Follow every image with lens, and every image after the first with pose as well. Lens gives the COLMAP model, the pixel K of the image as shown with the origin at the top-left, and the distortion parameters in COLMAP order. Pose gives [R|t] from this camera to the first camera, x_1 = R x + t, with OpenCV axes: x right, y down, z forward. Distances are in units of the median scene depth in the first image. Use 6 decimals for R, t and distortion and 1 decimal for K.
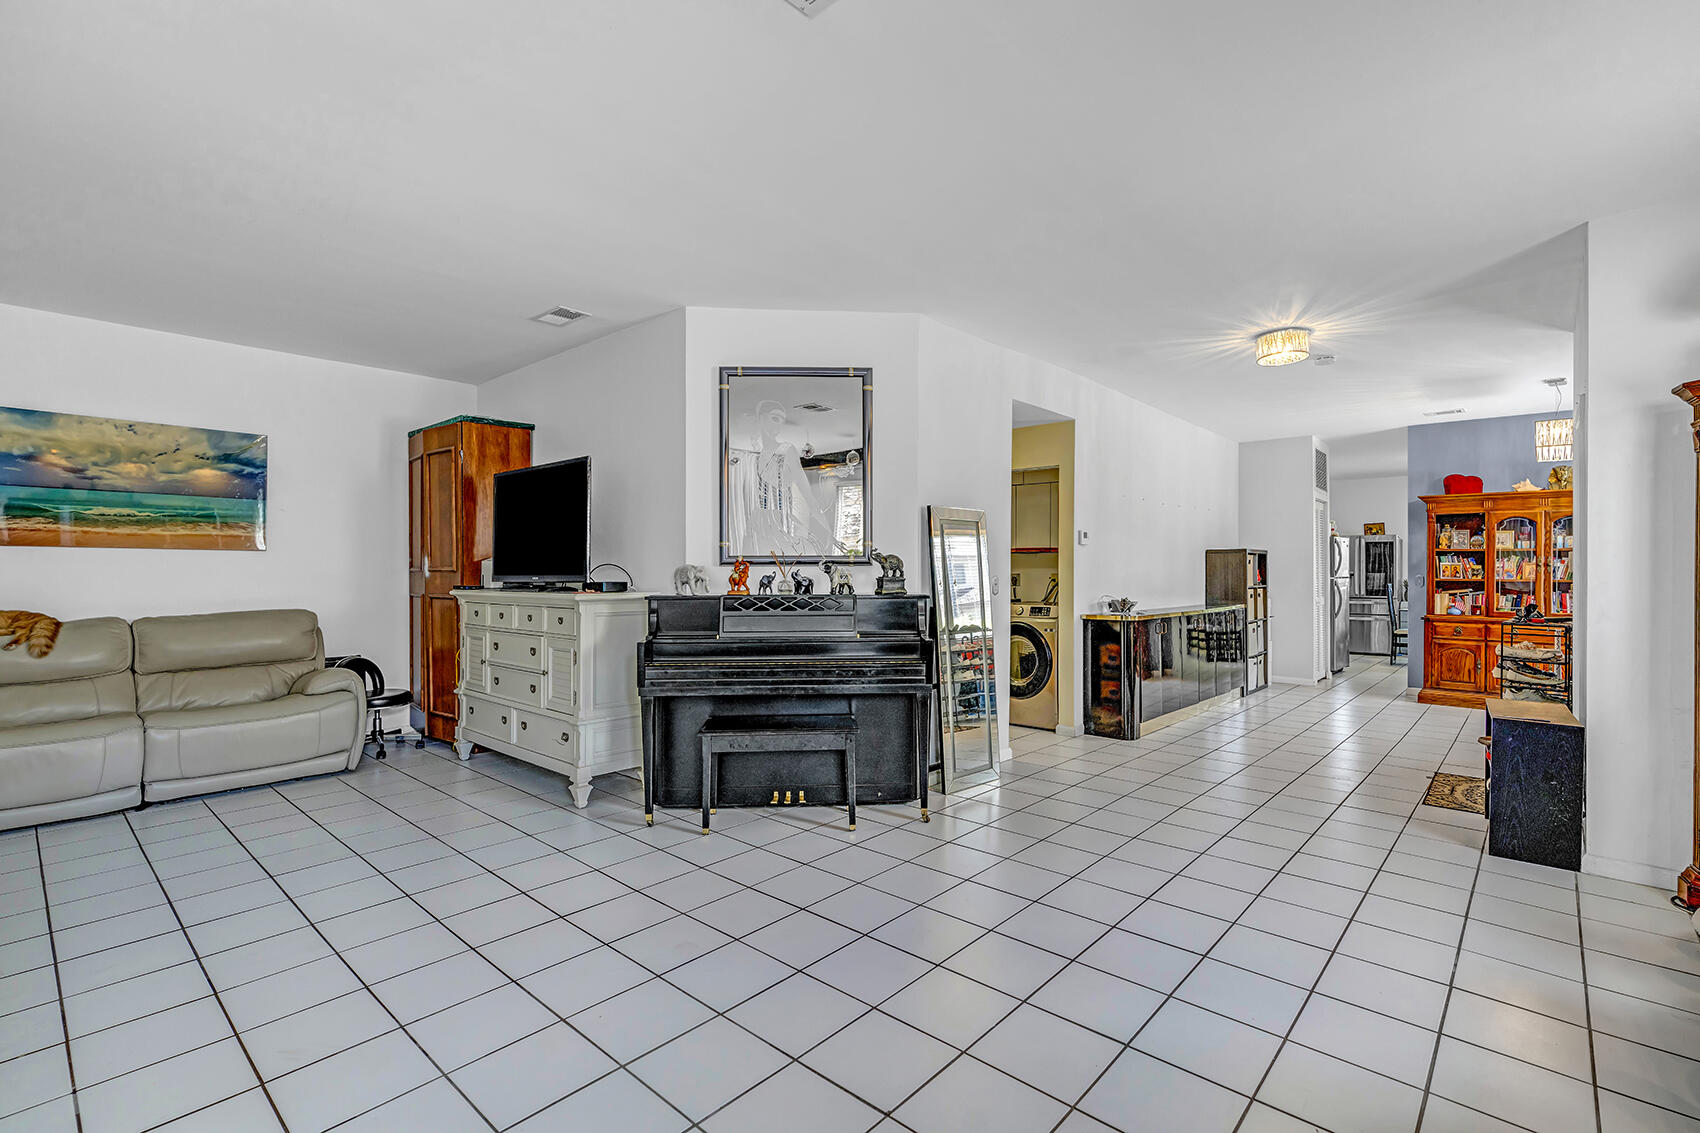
lens RADIAL K [[780.6, 0, 889.9], [0, 780.6, 564.7], [0, 0, 1]] dist [0.003052, 0.002704]
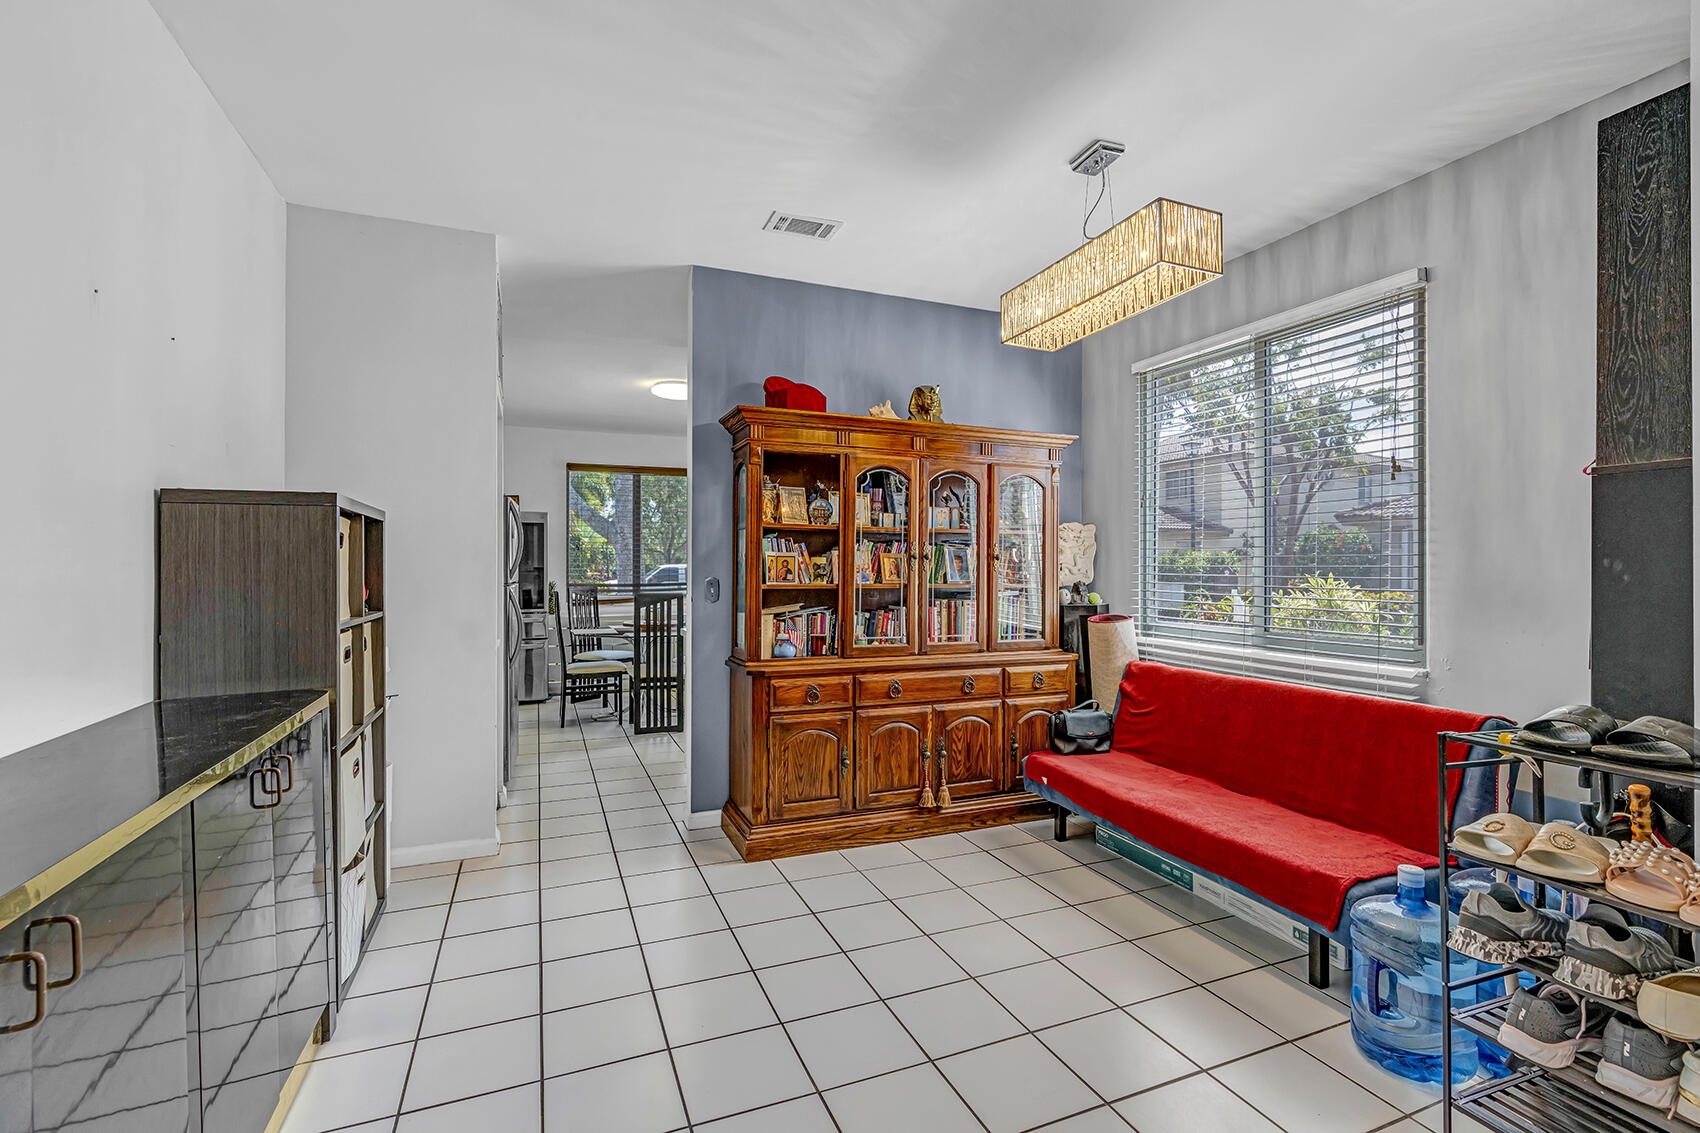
lens RADIAL K [[780.6, 0, 857.7], [0, 780.6, 560.1], [0, 0, 1]] dist [0.003052, 0.002704]
pose [[0.449110, 0.005019, 0.893462, 0.302001], [-0.005264, 0.999982, -0.002972, 0.003989], [-0.893461, -0.003368, 0.449128, 0.739526]]
